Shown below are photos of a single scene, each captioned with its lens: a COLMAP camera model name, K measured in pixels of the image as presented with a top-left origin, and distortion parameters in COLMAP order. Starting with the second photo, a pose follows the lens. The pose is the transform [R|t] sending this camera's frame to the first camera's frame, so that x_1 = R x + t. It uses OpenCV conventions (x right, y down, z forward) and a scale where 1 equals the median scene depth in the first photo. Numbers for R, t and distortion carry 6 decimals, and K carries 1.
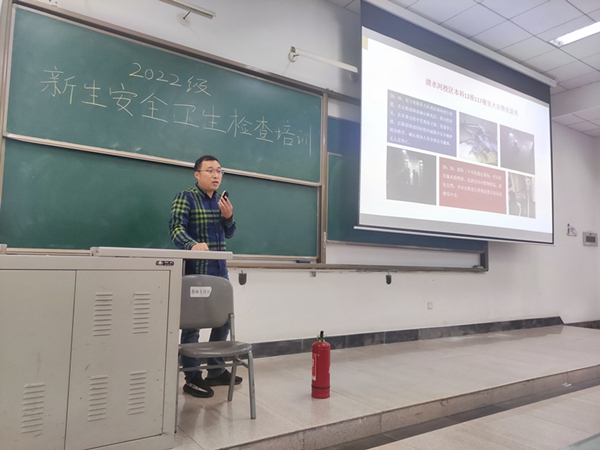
lens RADIAL K [[450.8, 0, 300.0], [0, 450.8, 225.0], [0, 0, 1]] dist [0.017428, 0.002403]
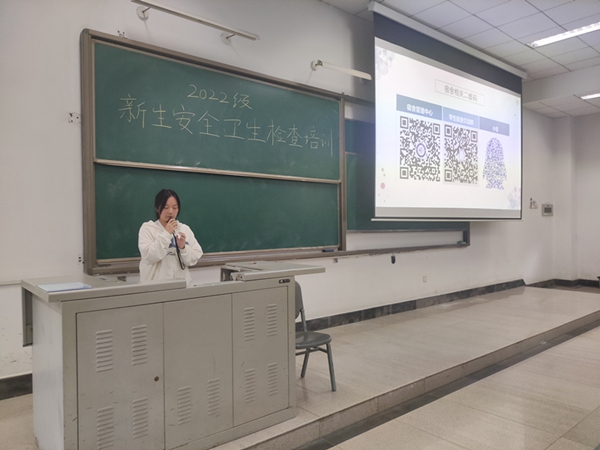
lens RADIAL K [[456.4, 0, 300.0], [0, 456.4, 225.0], [0, 0, 1]] dist [0.008535, -0.002110]
pose [[0.993847, -0.030151, 0.106577, -0.180297], [0.019988, 0.995260, 0.095173, -0.092221], [-0.108941, -0.092457, 0.989739, -0.131514]]
